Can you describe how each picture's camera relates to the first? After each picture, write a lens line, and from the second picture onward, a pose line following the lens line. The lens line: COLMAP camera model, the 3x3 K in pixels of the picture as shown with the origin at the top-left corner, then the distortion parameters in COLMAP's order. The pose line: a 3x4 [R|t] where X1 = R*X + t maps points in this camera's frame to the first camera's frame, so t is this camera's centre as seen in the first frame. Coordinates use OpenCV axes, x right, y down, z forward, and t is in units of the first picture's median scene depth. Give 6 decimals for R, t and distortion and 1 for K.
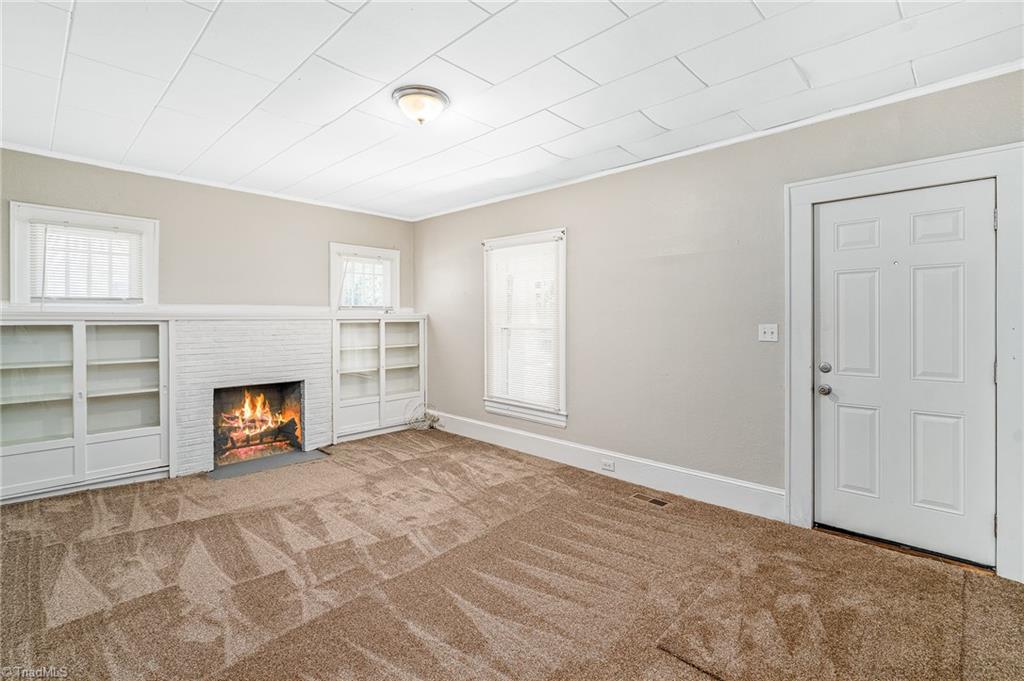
lens RADIAL K [[480.1, 0, 505.7], [0, 480.1, 318.7], [0, 0, 1]] dist [-0.004503, 0.001890]
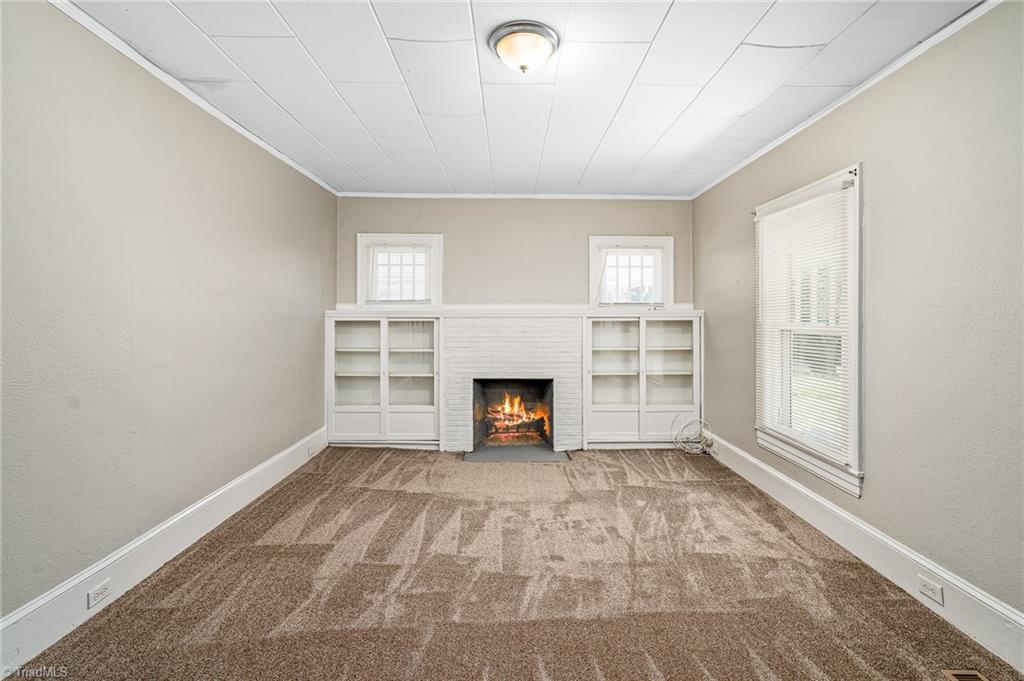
lens RADIAL K [[480.1, 0, 515.8], [0, 480.1, 314.8], [0, 0, 1]] dist [-0.004503, 0.001890]
pose [[0.704197, -0.003522, -0.709996, 0.271607], [-0.002244, 0.999972, -0.007186, 0.005300], [0.710001, 0.006654, 0.704169, 0.299946]]
